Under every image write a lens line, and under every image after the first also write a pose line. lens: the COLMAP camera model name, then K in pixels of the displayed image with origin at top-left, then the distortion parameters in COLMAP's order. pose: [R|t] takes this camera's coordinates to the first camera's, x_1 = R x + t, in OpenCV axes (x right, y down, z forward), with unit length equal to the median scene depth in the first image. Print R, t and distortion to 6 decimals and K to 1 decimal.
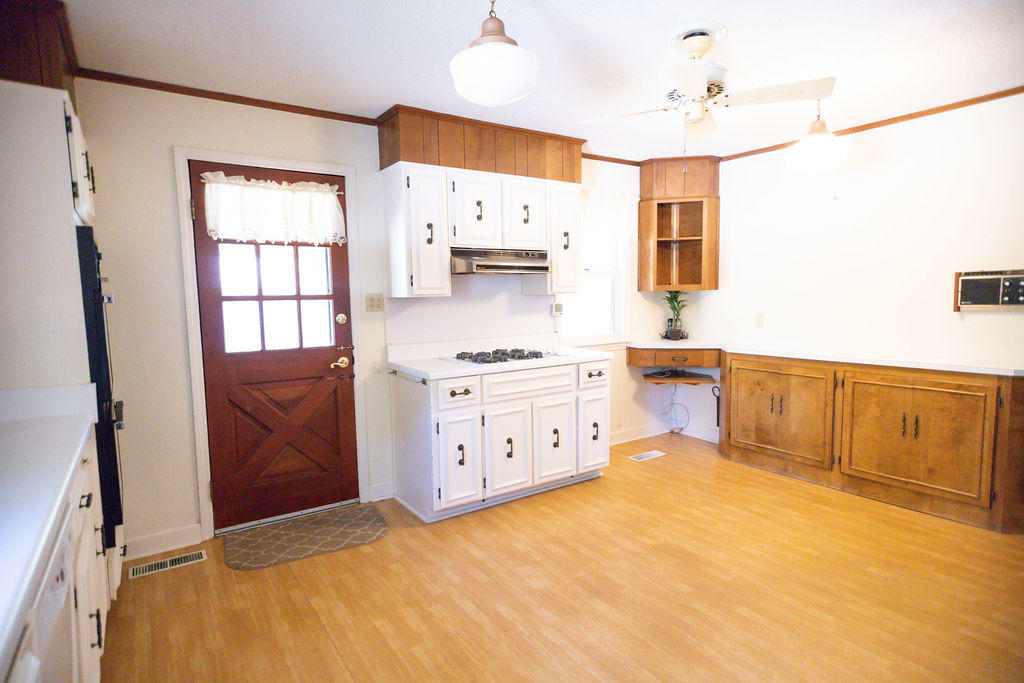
lens RADIAL K [[556.5, 0, 514.5], [0, 556.5, 342.7], [0, 0, 1]] dist [0.014645, 0.004163]
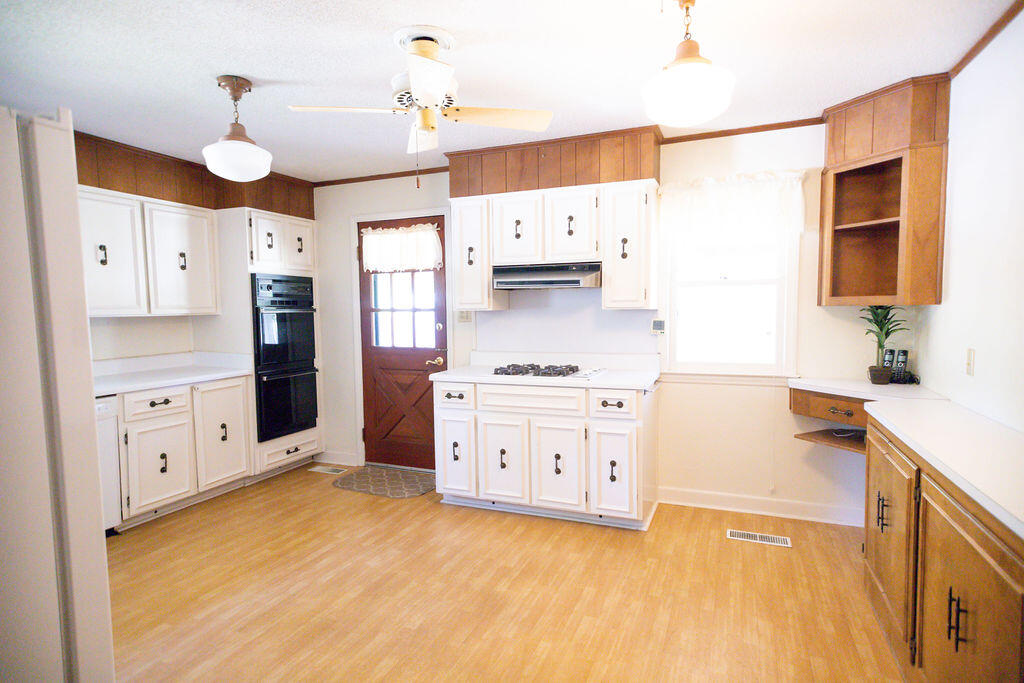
lens RADIAL K [[556.5, 0, 509.4], [0, 556.5, 344.5], [0, 0, 1]] dist [0.014645, 0.004163]
pose [[0.543710, 0.065621, -0.836704, 0.850440], [-0.074545, 0.996774, 0.029734, -0.052993], [0.835956, 0.046205, 0.546847, 0.440936]]
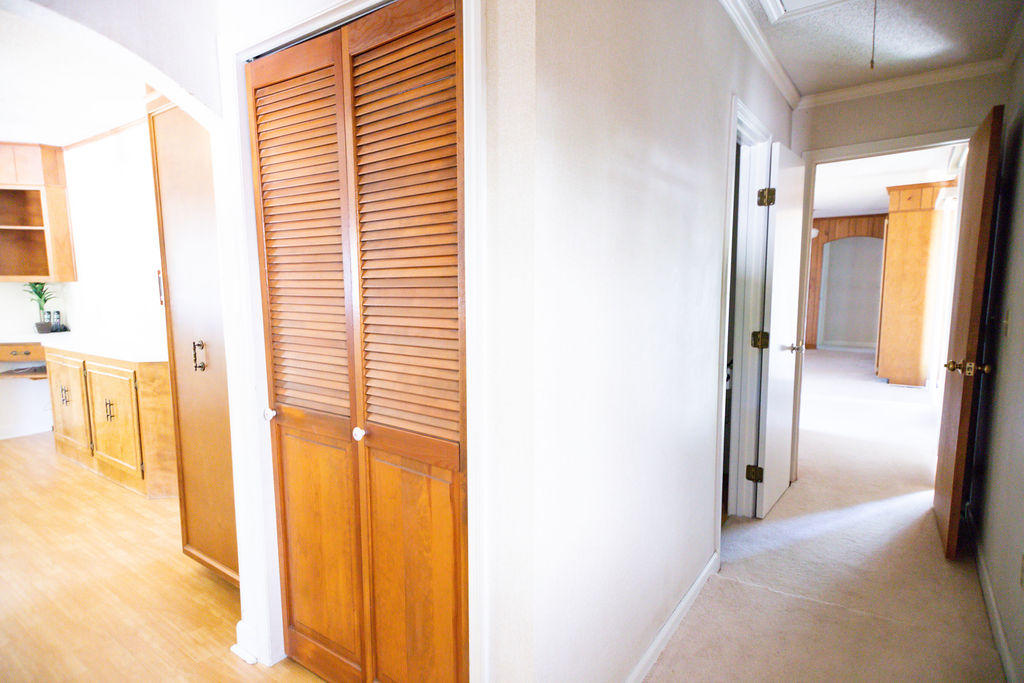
lens RADIAL K [[556.5, 0, 512.7], [0, 556.5, 343.2], [0, 0, 1]] dist [0.014645, 0.004163]
pose [[0.943337, -0.027032, 0.330732, 1.058048], [0.021426, 0.999558, 0.020586, 0.013264], [-0.331143, -0.012333, 0.943500, -0.270672]]
